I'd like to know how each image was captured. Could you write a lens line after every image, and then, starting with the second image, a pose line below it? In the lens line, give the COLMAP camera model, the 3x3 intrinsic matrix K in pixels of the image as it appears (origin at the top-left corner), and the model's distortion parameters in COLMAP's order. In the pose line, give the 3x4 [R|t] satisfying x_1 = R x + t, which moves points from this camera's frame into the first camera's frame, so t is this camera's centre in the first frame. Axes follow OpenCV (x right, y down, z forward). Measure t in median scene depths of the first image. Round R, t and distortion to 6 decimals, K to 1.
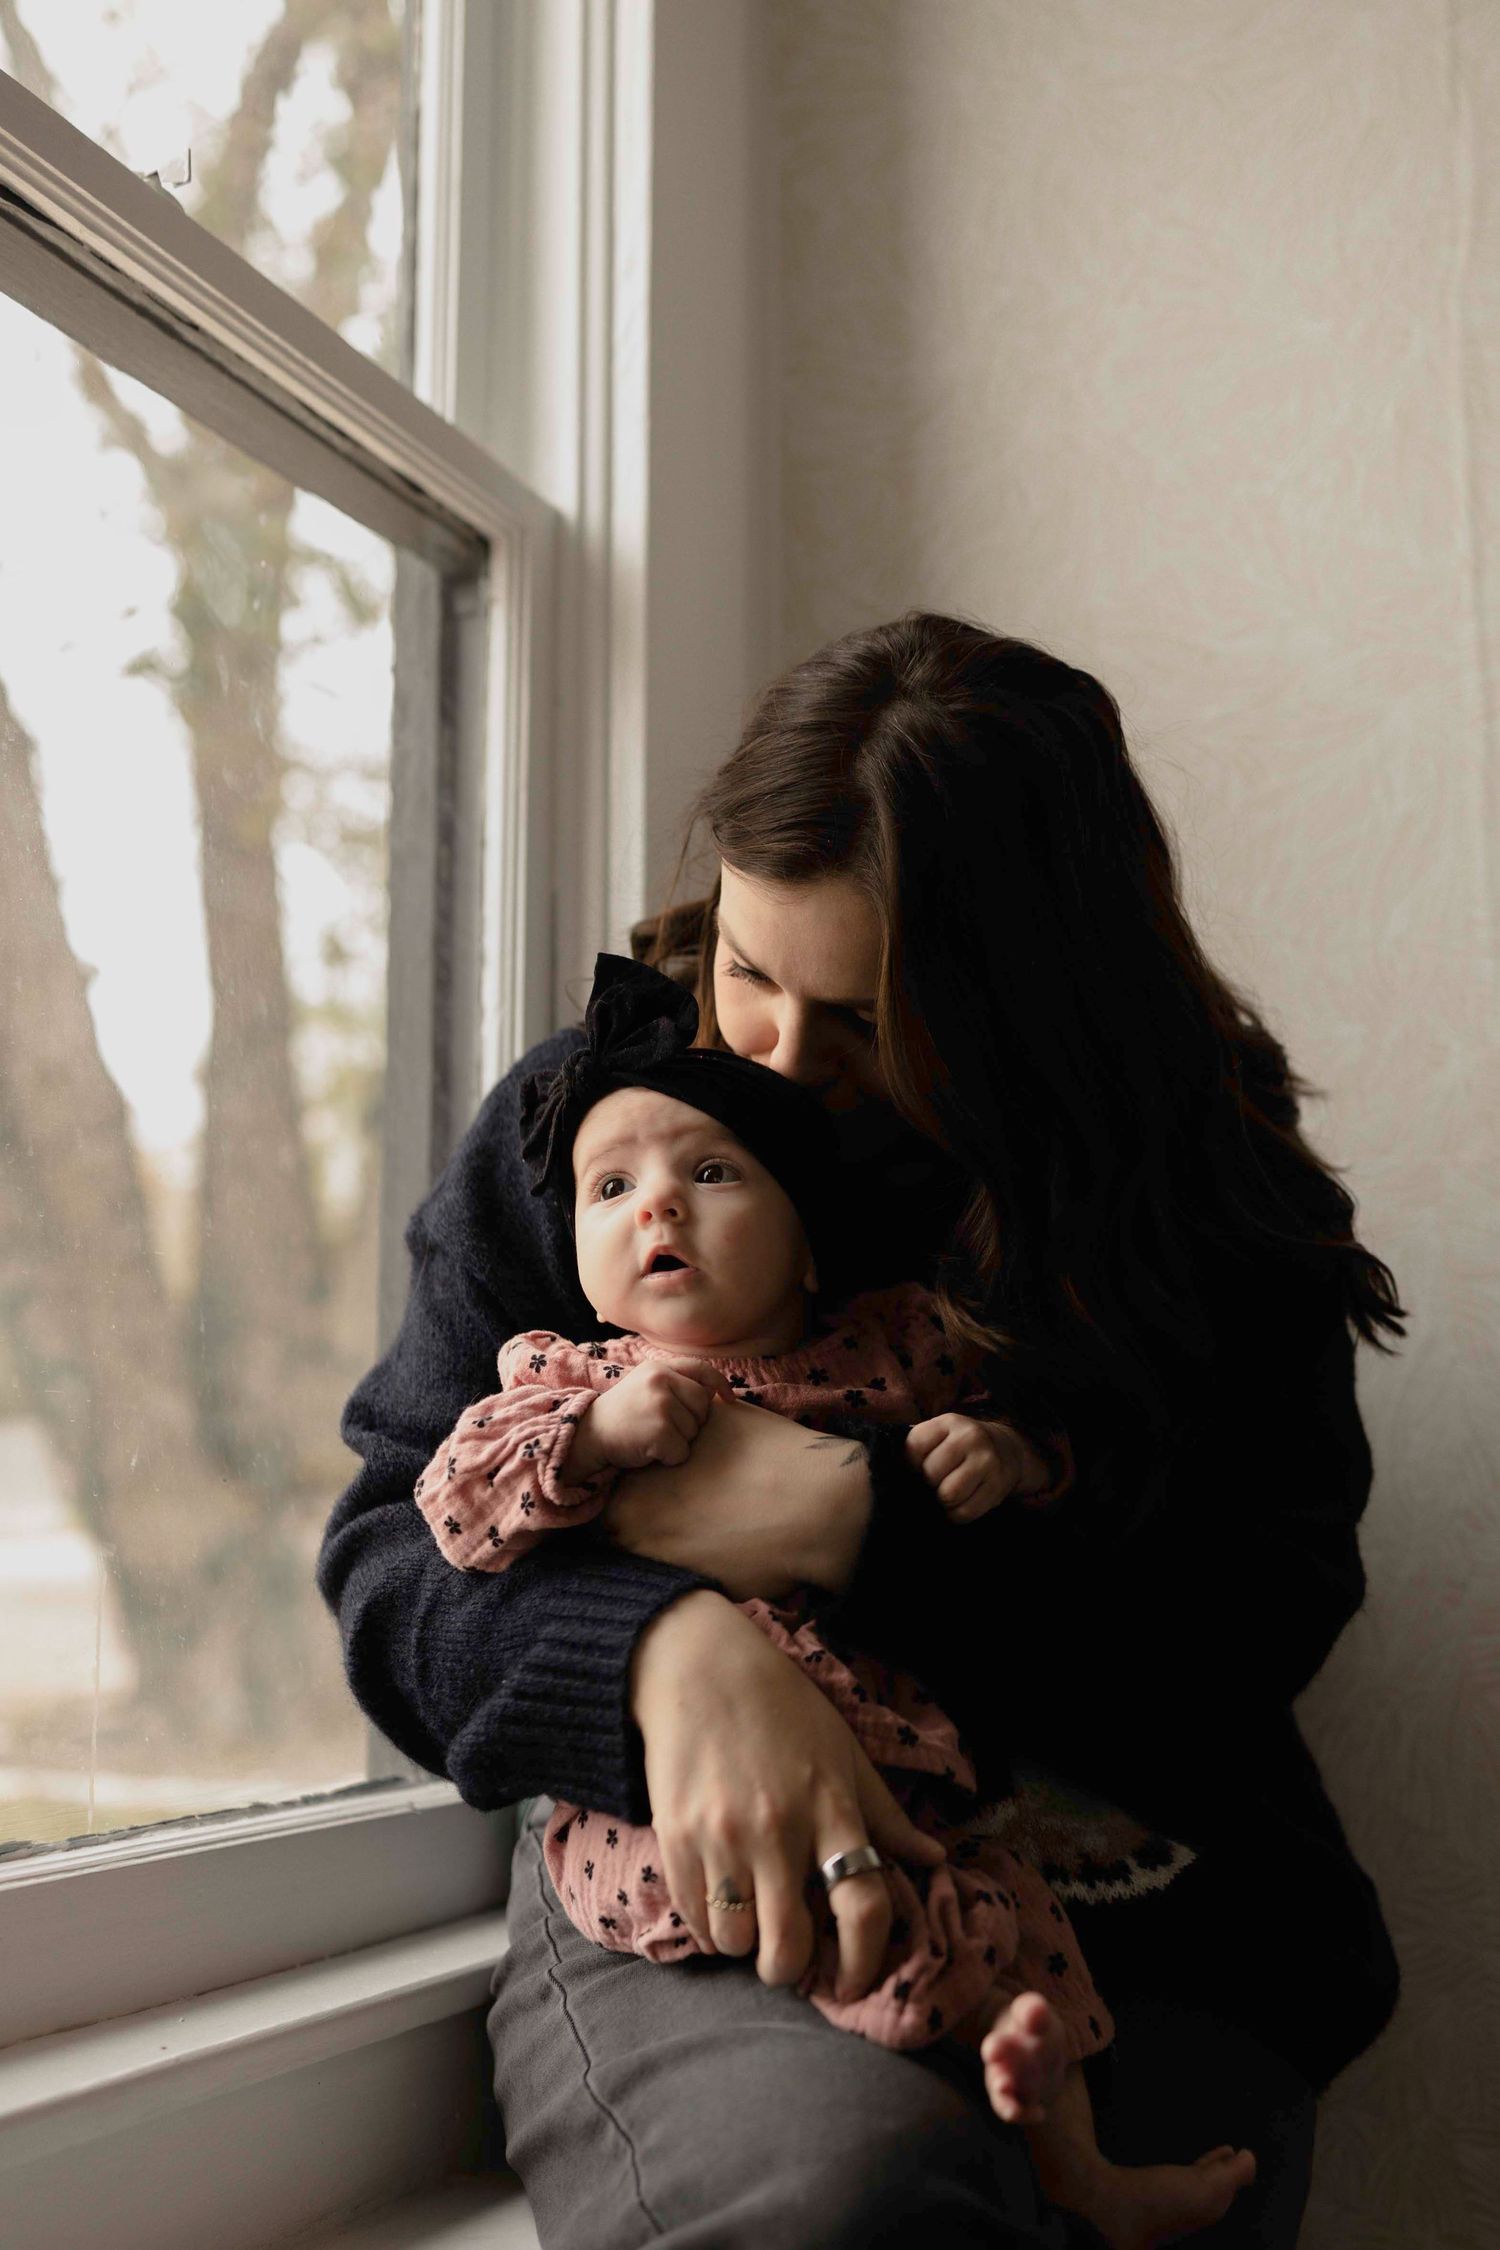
lens RADIAL K [[2432.3, 0, 749.2], [0, 2432.3, 1126.8], [0, 0, 1]] dist [0.008728, 0.000000]
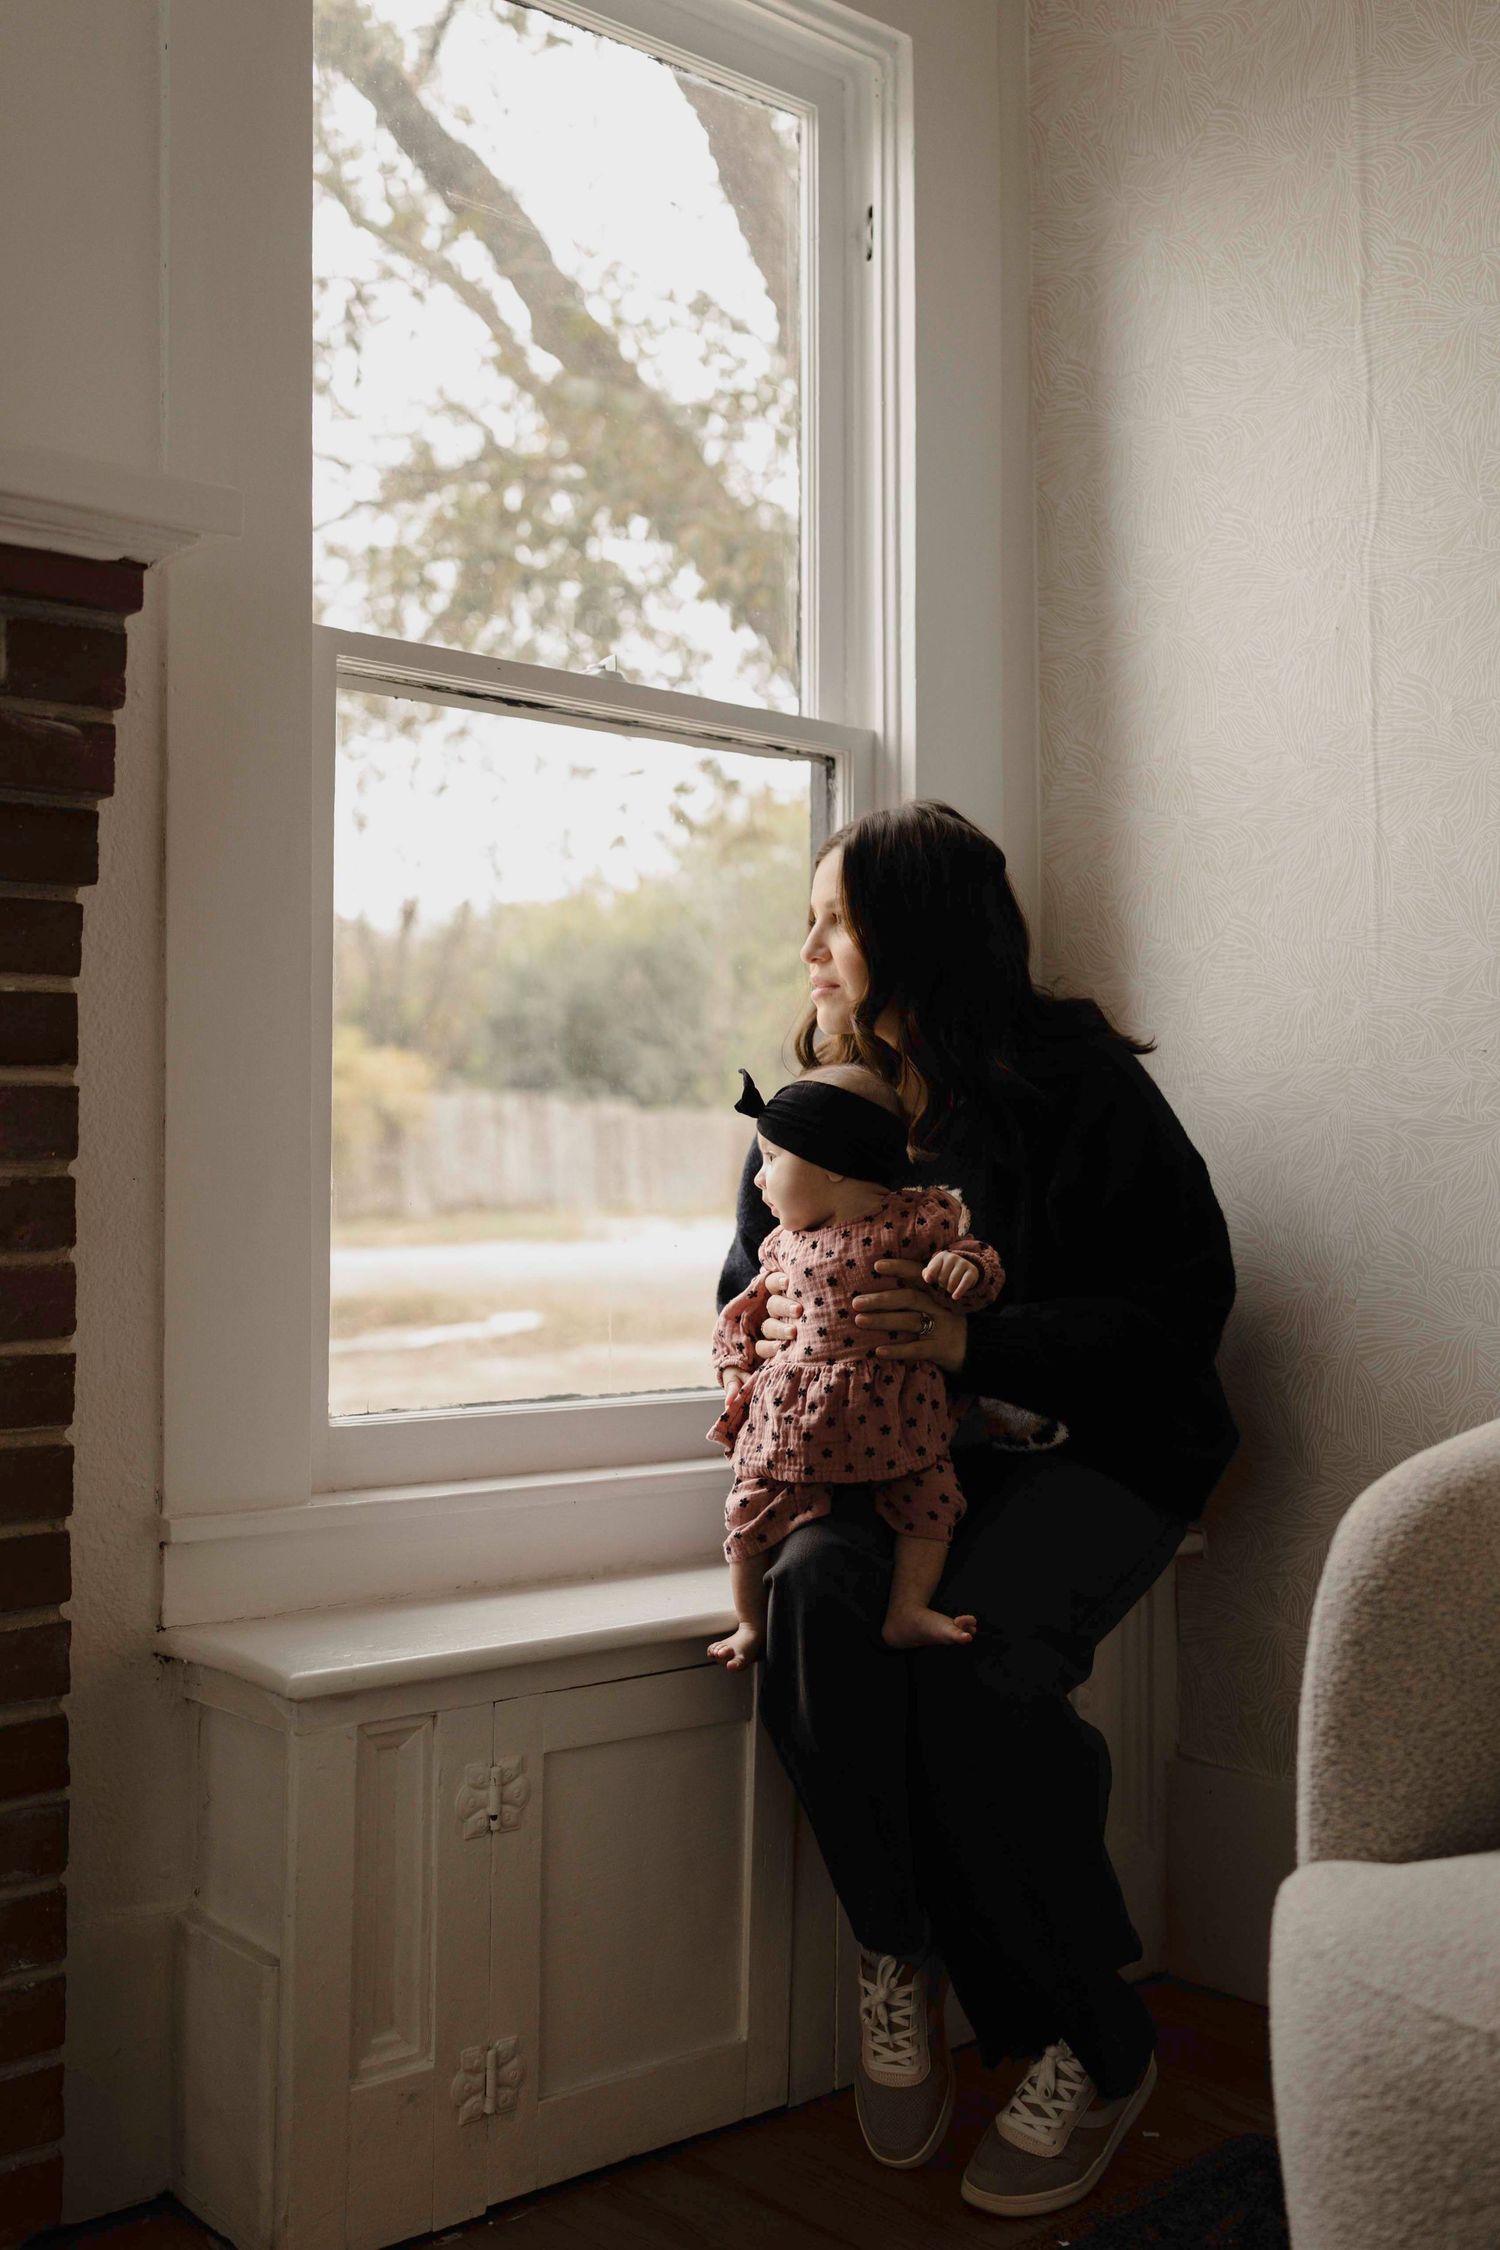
lens RADIAL K [[2184.2, 0, 757.7], [0, 2184.2, 1131.1], [0, 0, 1]] dist [0.002724, 0.000000]
pose [[0.906612, -0.009263, -0.421864, 0.547129], [0.064264, 0.991128, 0.116345, -0.148297], [0.417043, -0.132590, 0.899163, -0.601487]]
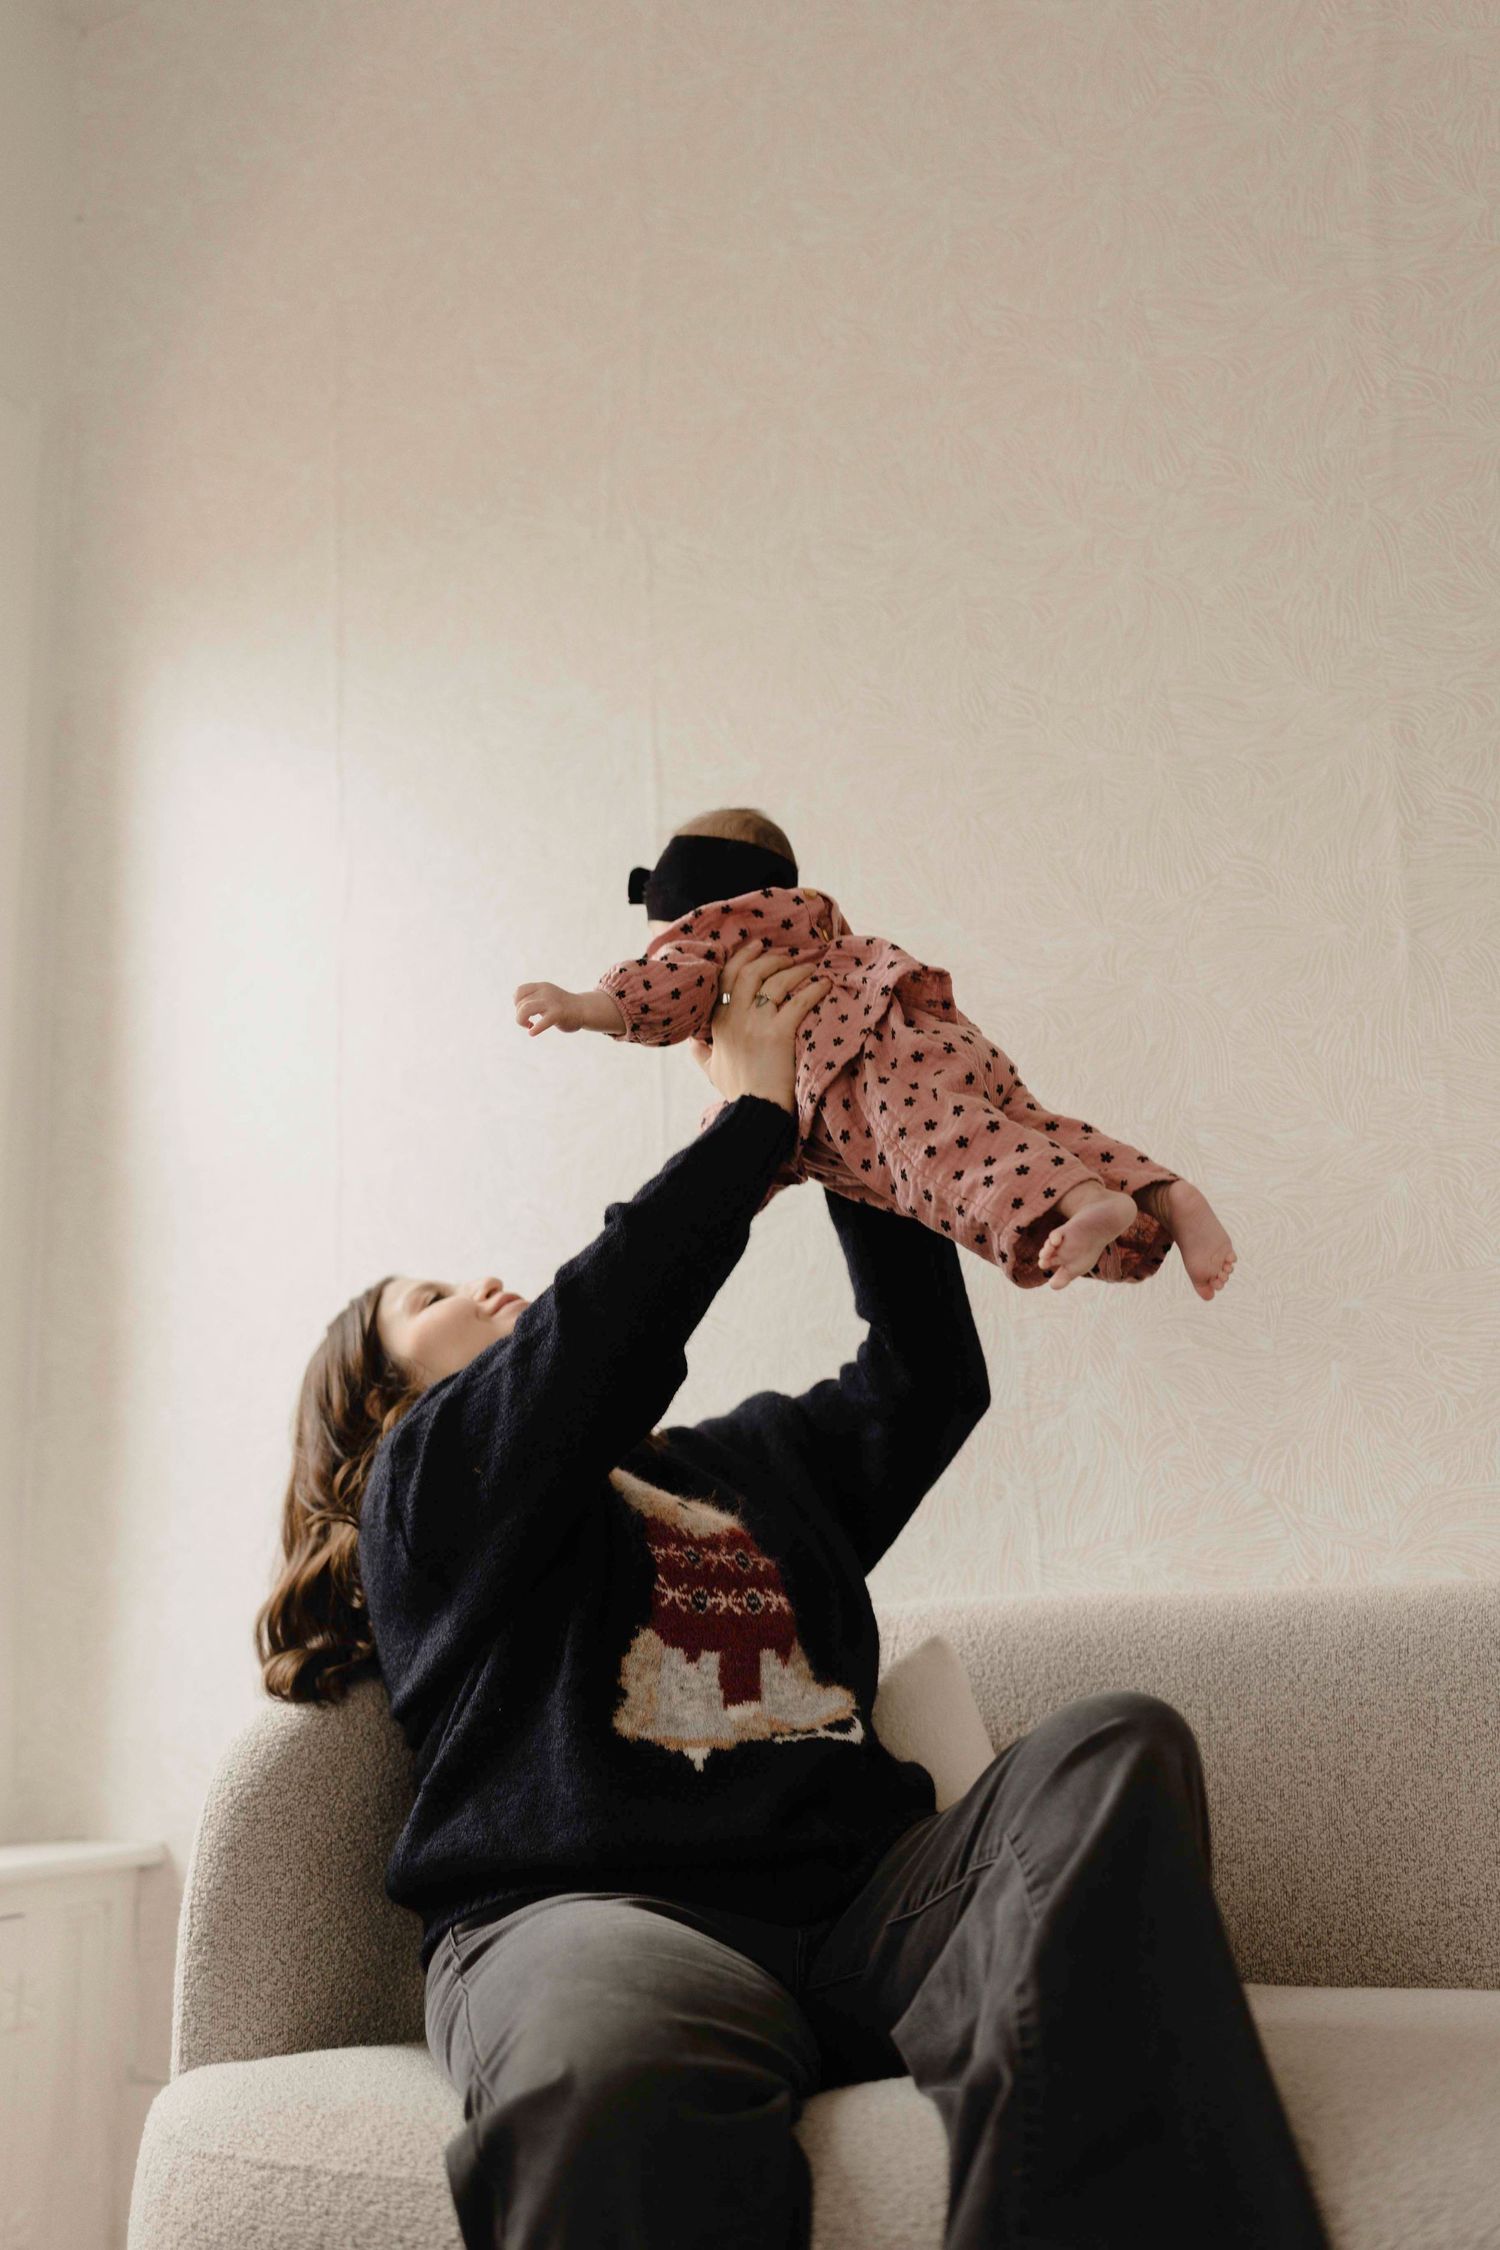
lens RADIAL K [[2184.2, 0, 748.9], [0, 2184.2, 1118.2], [0, 0, 1]] dist [0.002724, 0.000000]
pose [[0.998400, -0.042087, -0.037766, 0.682206], [0.038183, 0.994383, -0.098718, -0.017984], [0.041708, 0.097118, 0.994399, -0.705060]]
